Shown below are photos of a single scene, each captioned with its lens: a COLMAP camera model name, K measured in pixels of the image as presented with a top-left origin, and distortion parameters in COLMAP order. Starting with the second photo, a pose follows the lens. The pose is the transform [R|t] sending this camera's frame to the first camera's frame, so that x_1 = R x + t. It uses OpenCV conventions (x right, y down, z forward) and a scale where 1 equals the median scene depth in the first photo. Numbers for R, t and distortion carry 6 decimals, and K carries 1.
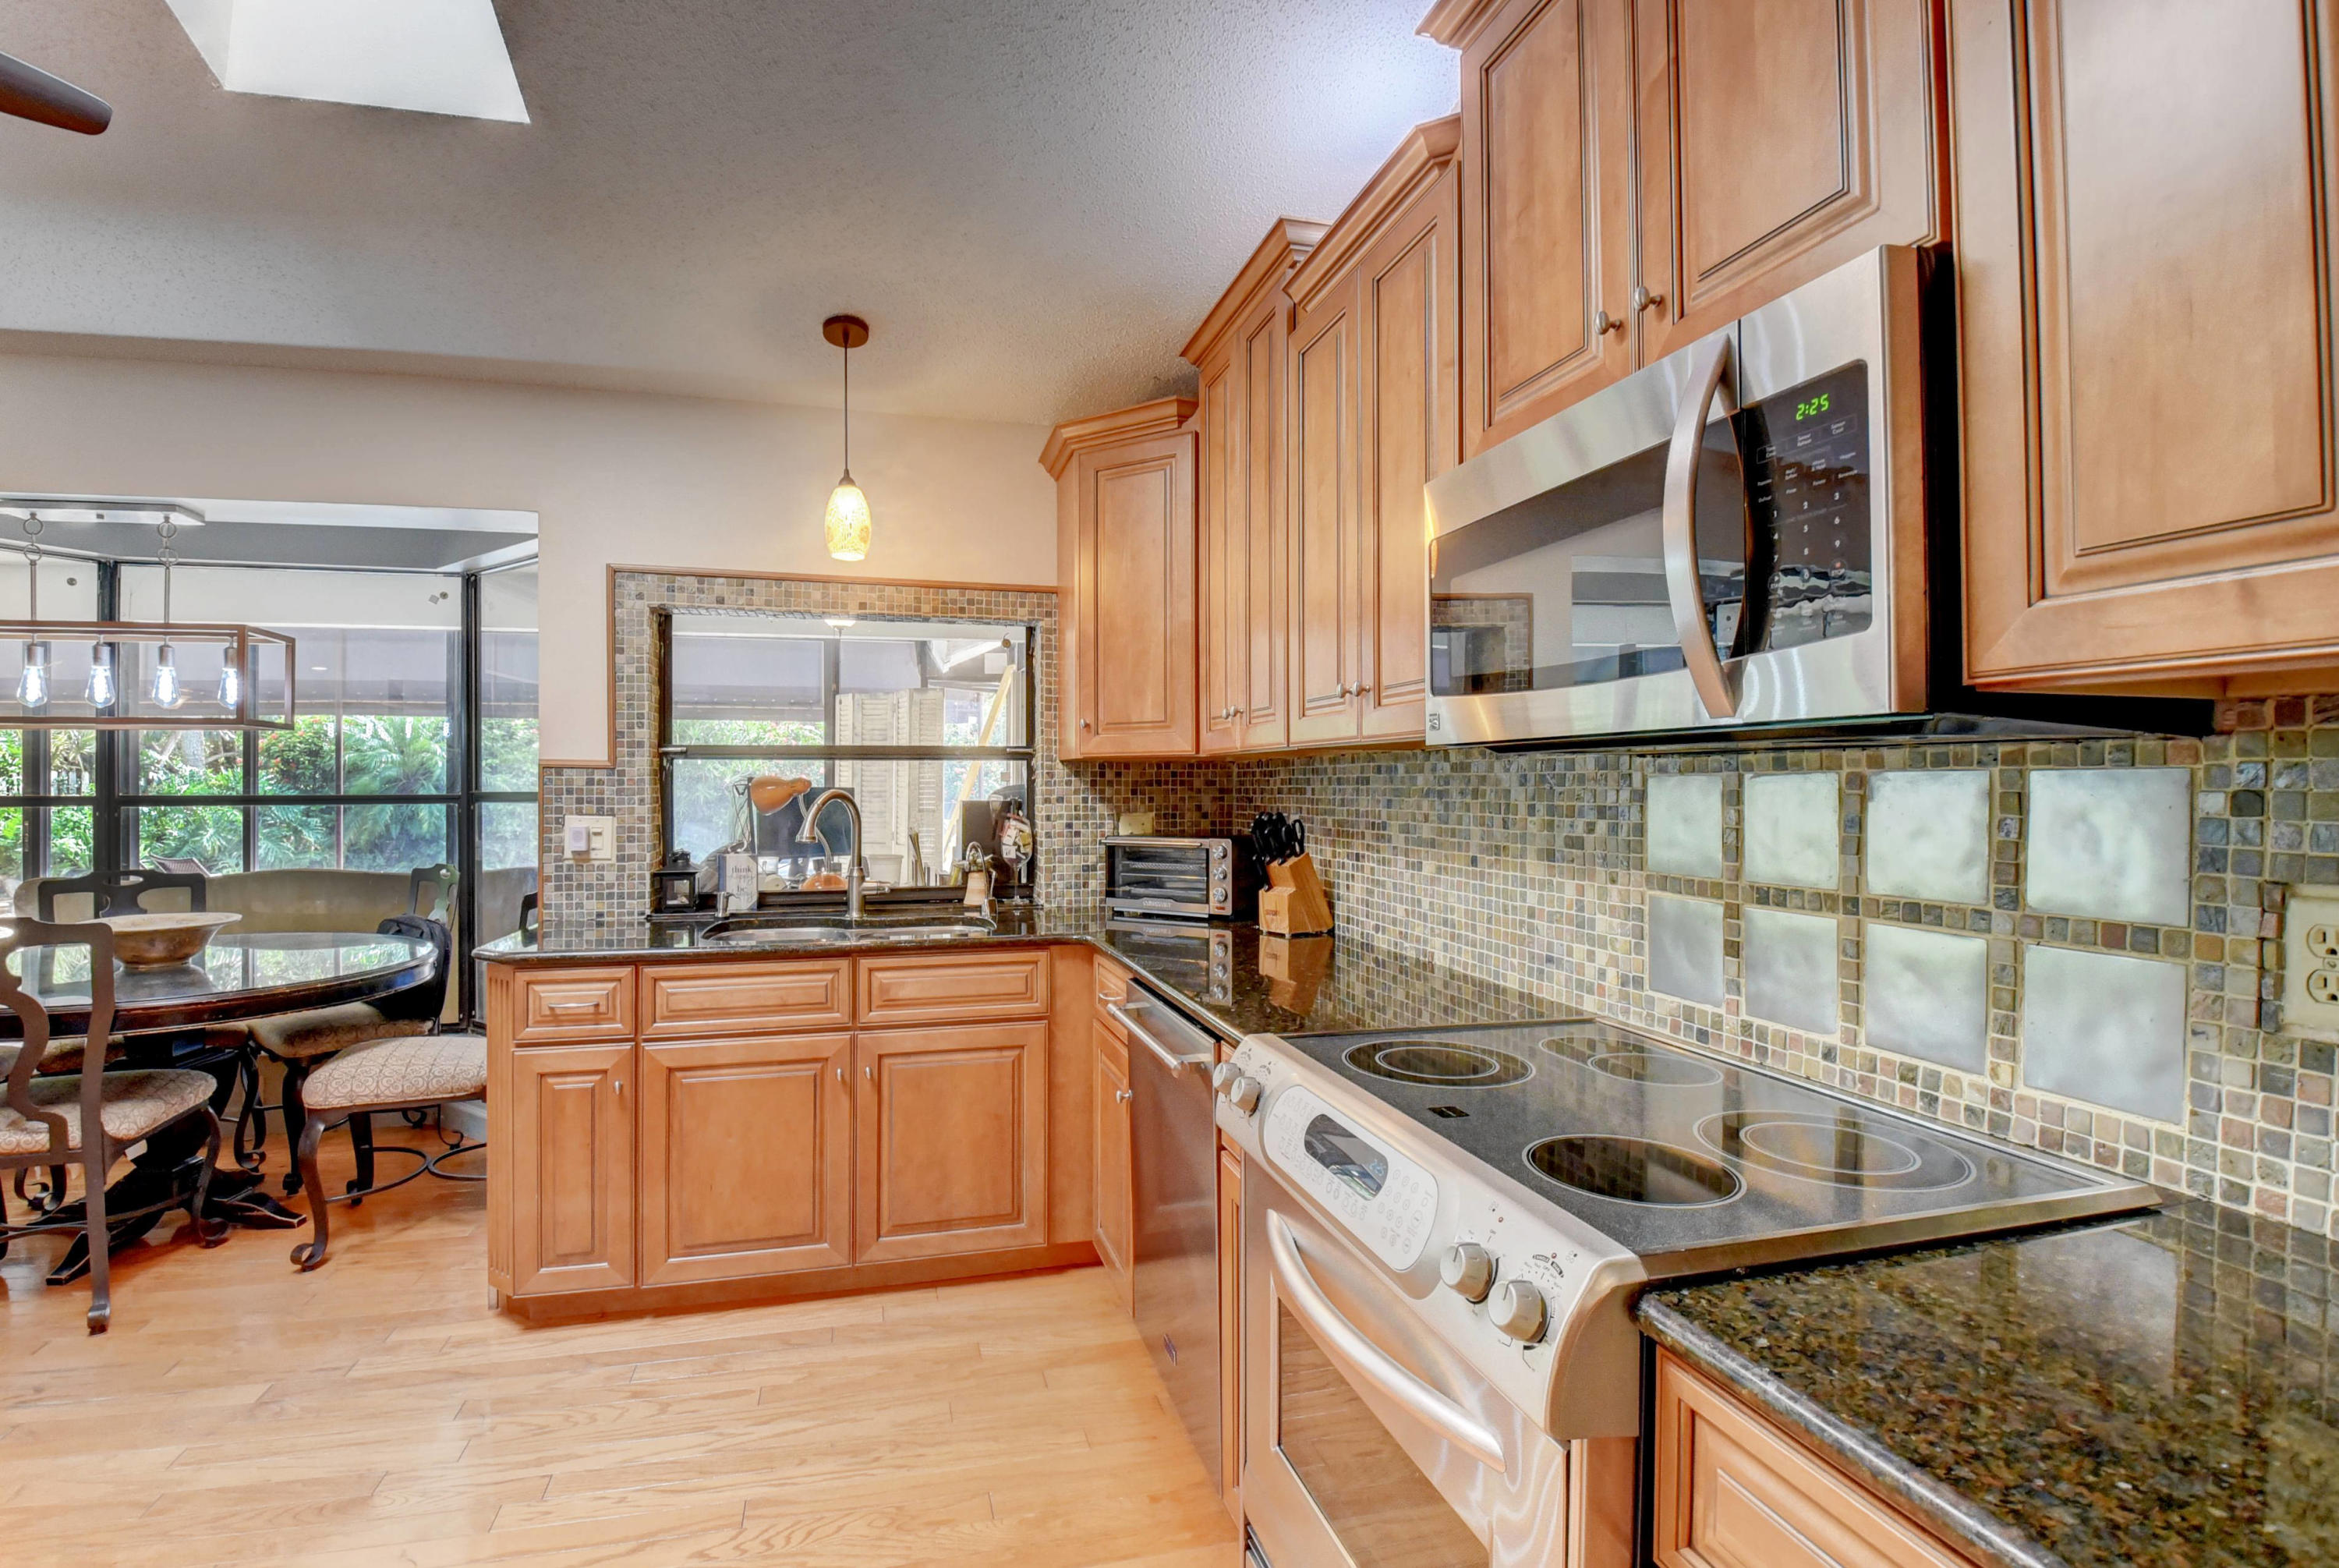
lens RADIAL K [[1057.1, 0, 1112.5], [0, 1057.1, 775.1], [0, 0, 1]] dist [-0.020300, -0.002870]
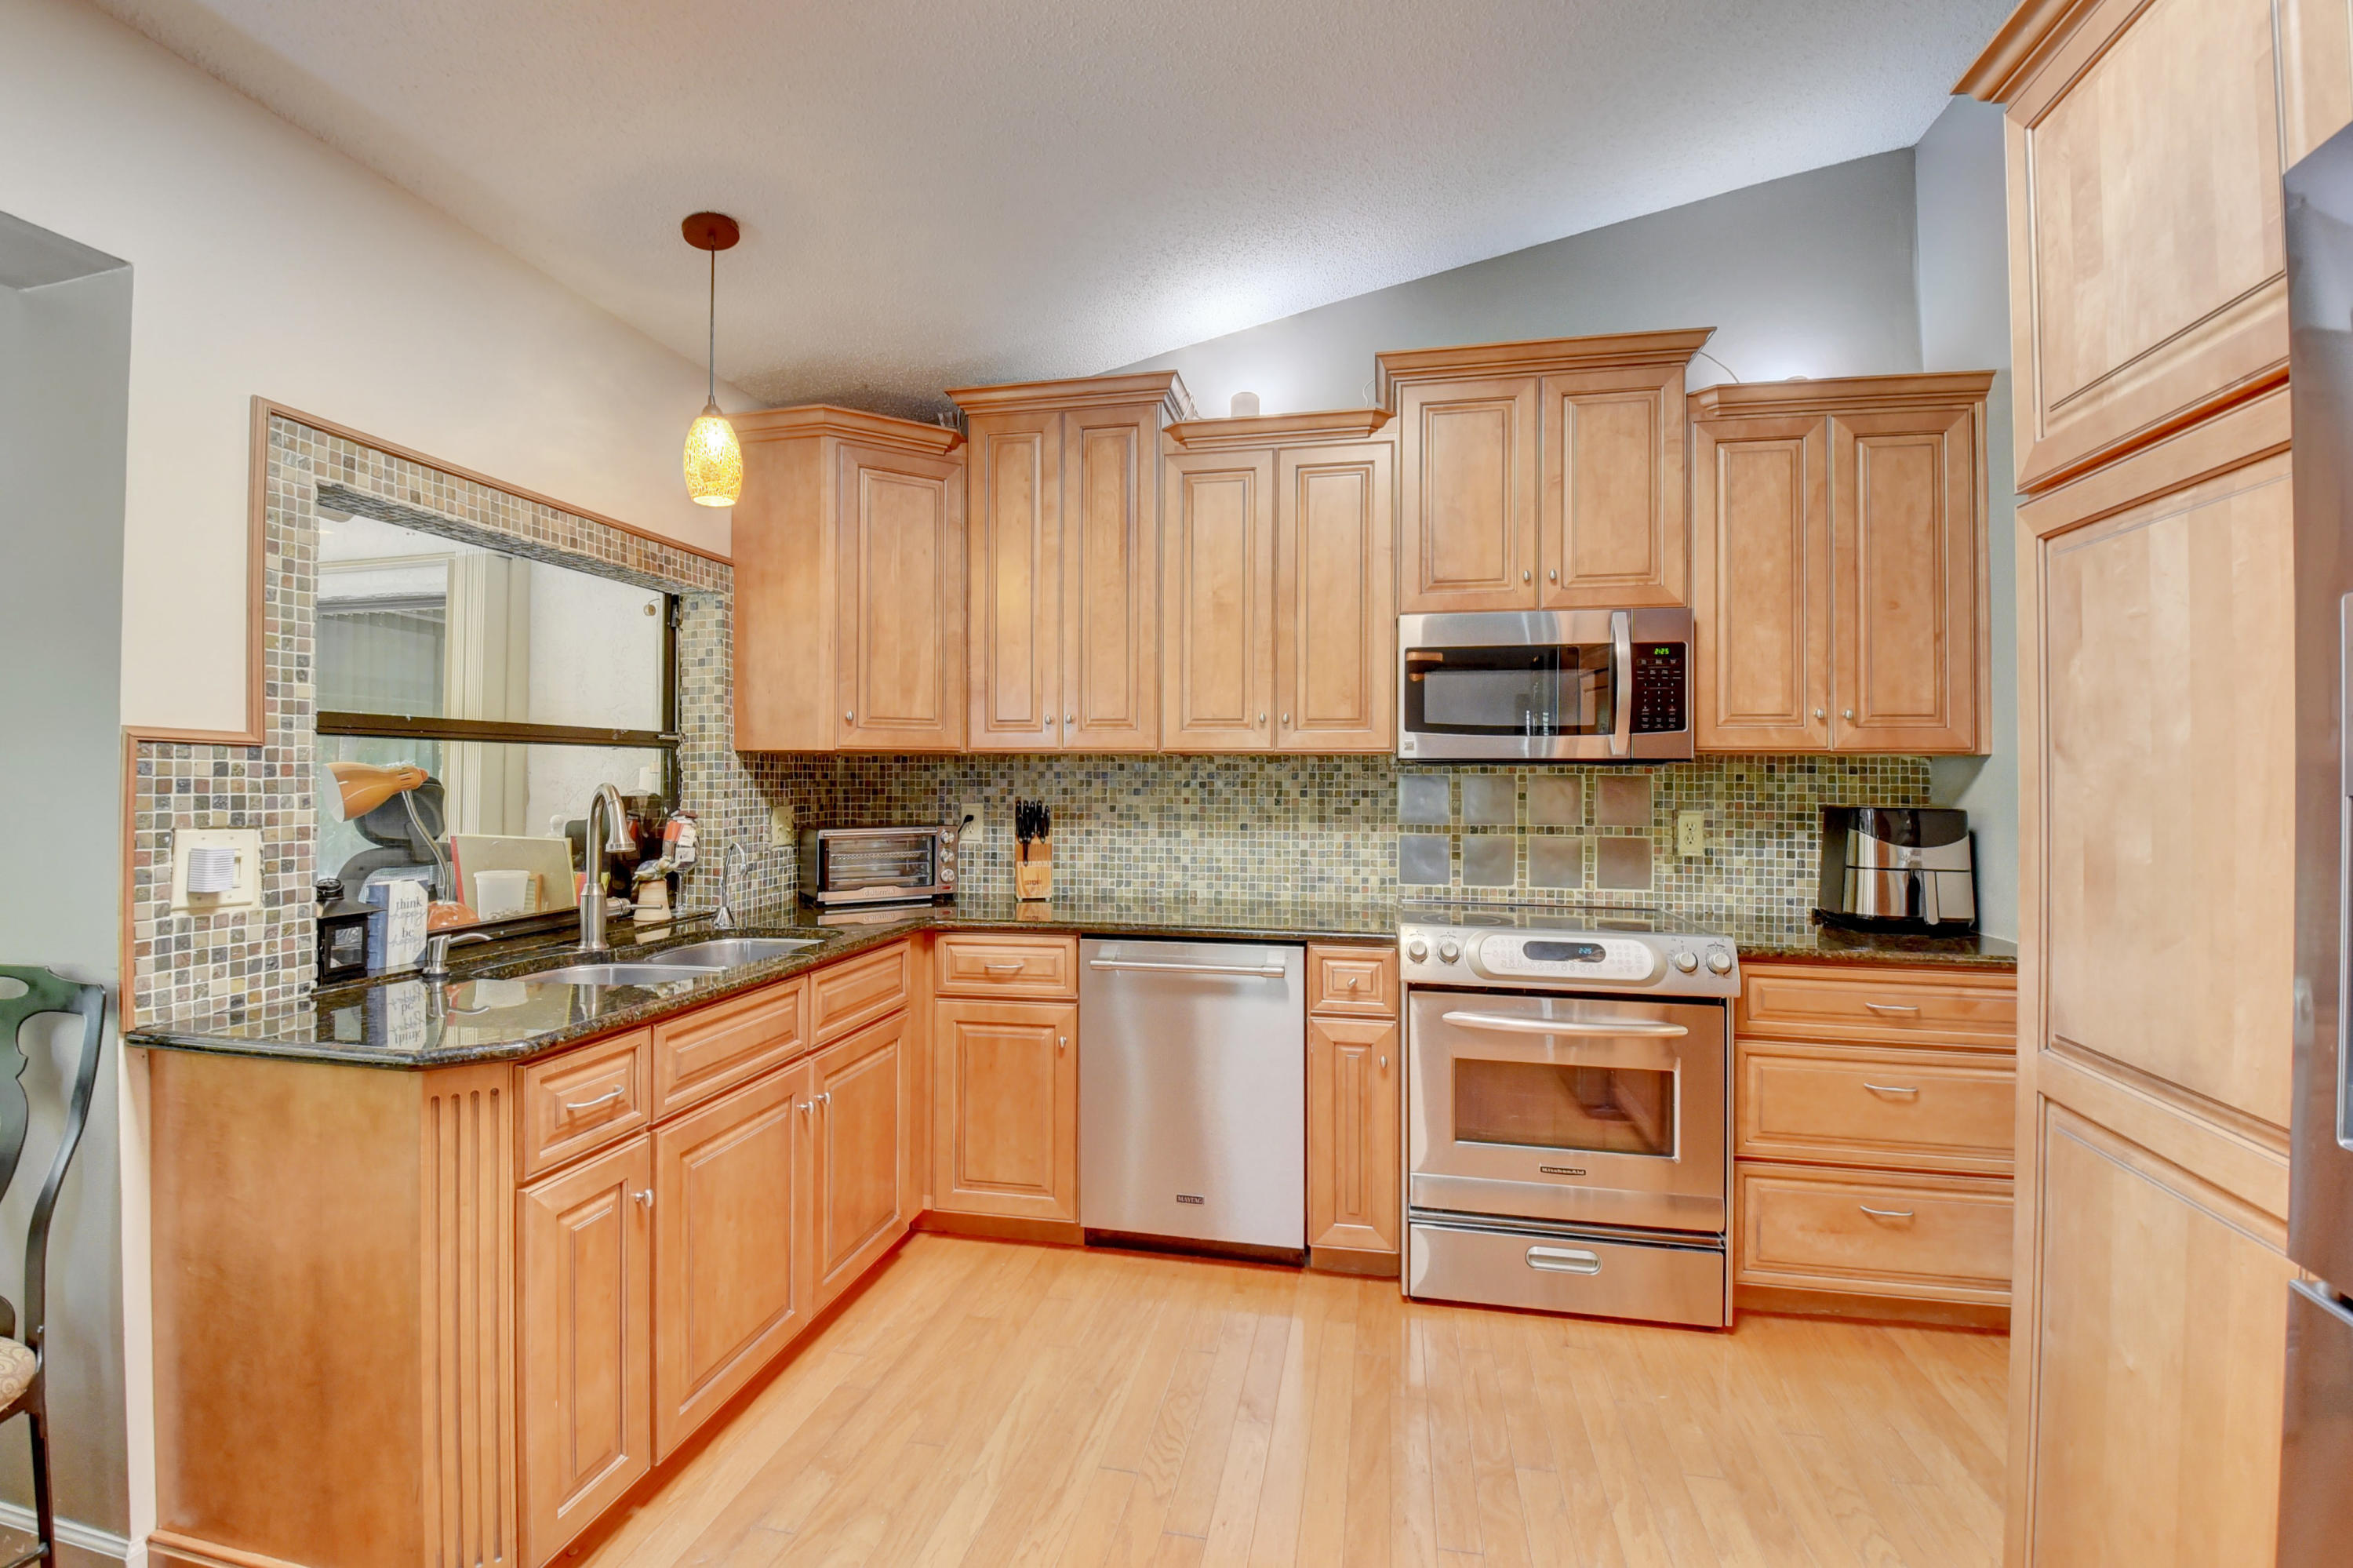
lens RADIAL K [[1031.4, 0, 1166.0], [0, 1031.4, 753.3], [0, 0, 1]] dist [-0.002938, -0.013355]
pose [[0.434753, 0.023918, 0.900232, -0.773381], [-0.011228, 0.999713, -0.021139, 0.003608], [-0.900480, -0.000917, 0.434897, 0.302972]]
